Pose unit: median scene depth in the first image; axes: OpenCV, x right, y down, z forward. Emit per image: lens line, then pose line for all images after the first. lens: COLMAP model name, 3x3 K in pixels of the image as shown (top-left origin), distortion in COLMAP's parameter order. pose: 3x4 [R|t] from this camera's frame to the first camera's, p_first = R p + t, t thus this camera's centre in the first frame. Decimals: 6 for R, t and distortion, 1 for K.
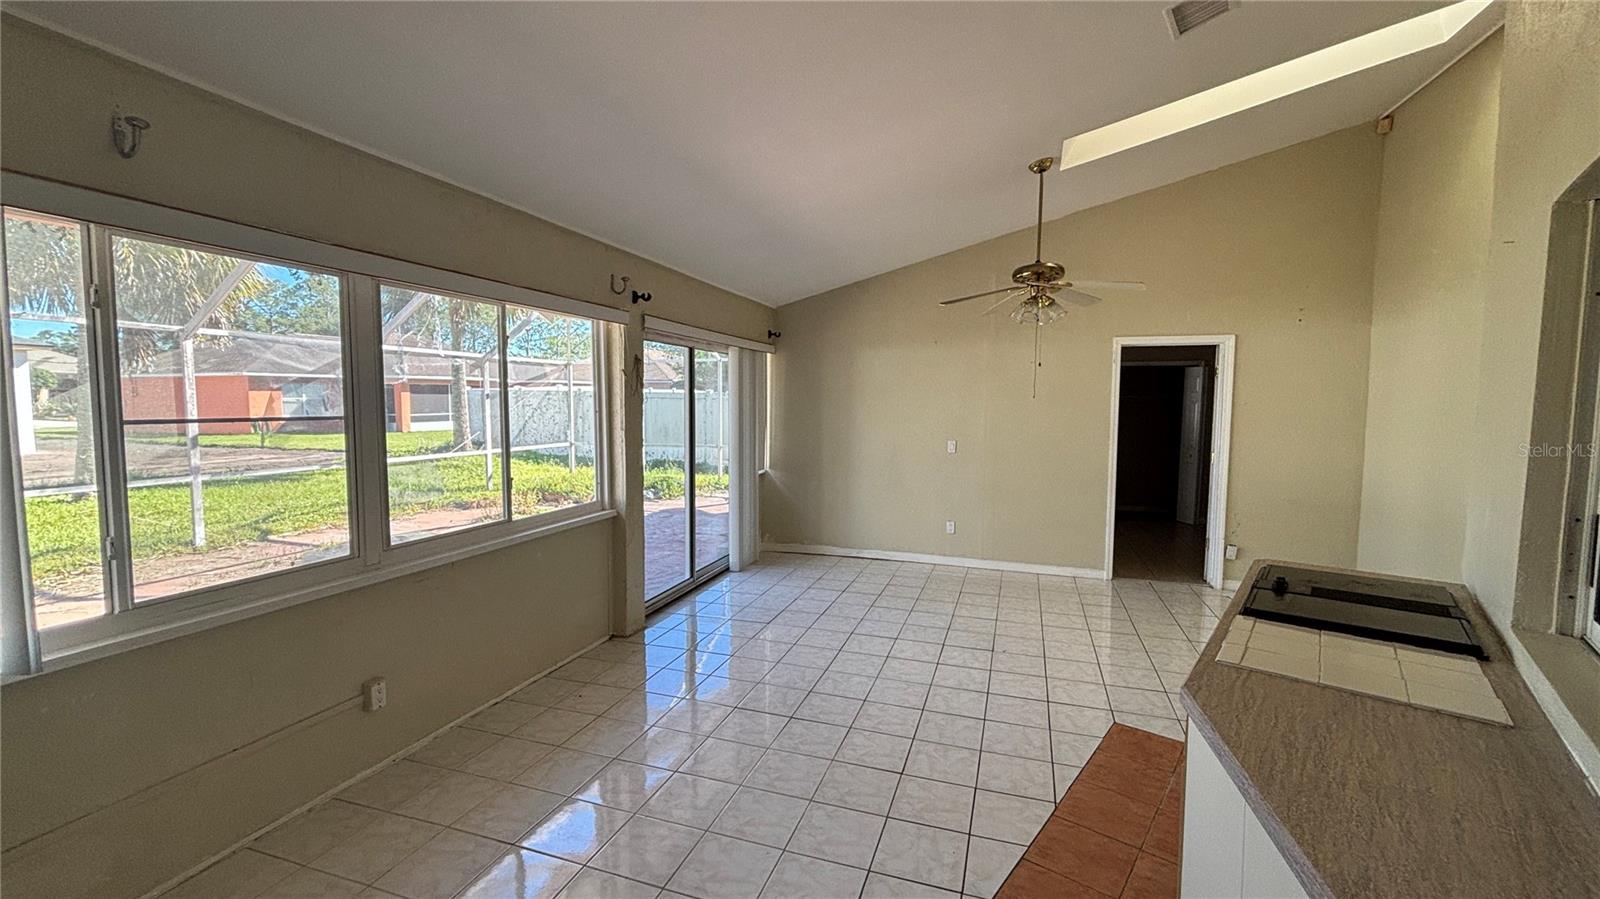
lens RADIAL K [[649.8, 0, 797.3], [0, 649.8, 446.1], [0, 0, 1]] dist [-0.002311, 0.000052]
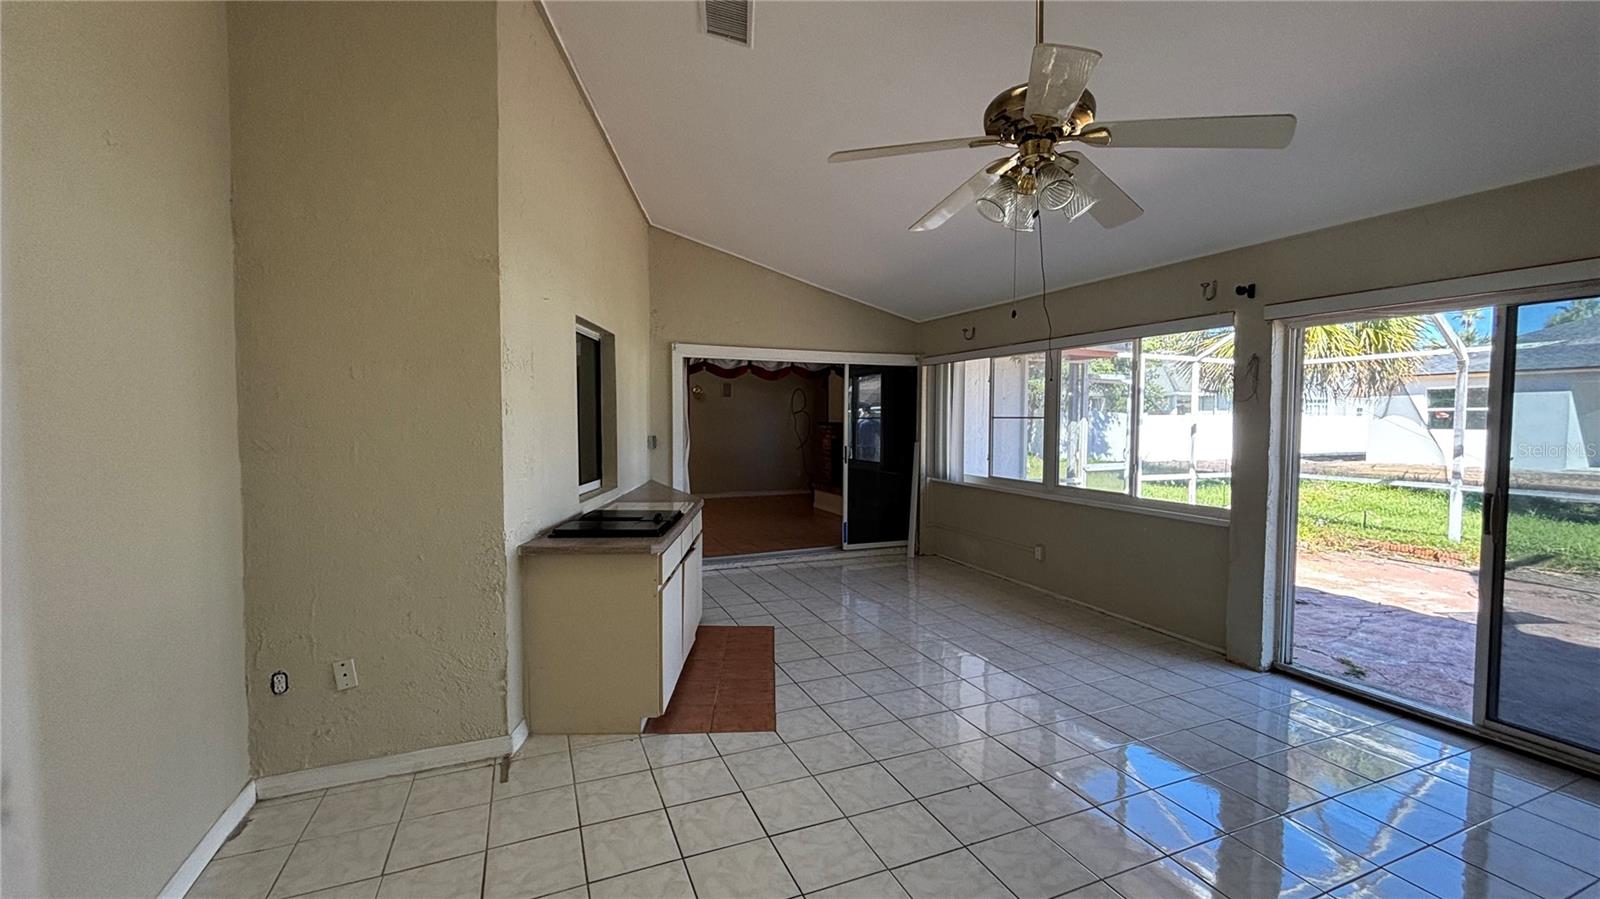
lens RADIAL K [[649.8, 0, 798.6], [0, 649.8, 448.5], [0, 0, 1]] dist [-0.002311, 0.000052]
pose [[-0.744066, 0.029636, -0.667448, 1.273174], [-0.049695, 0.993793, 0.099527, -0.110109], [0.666255, 0.107224, -0.737975, 1.961111]]
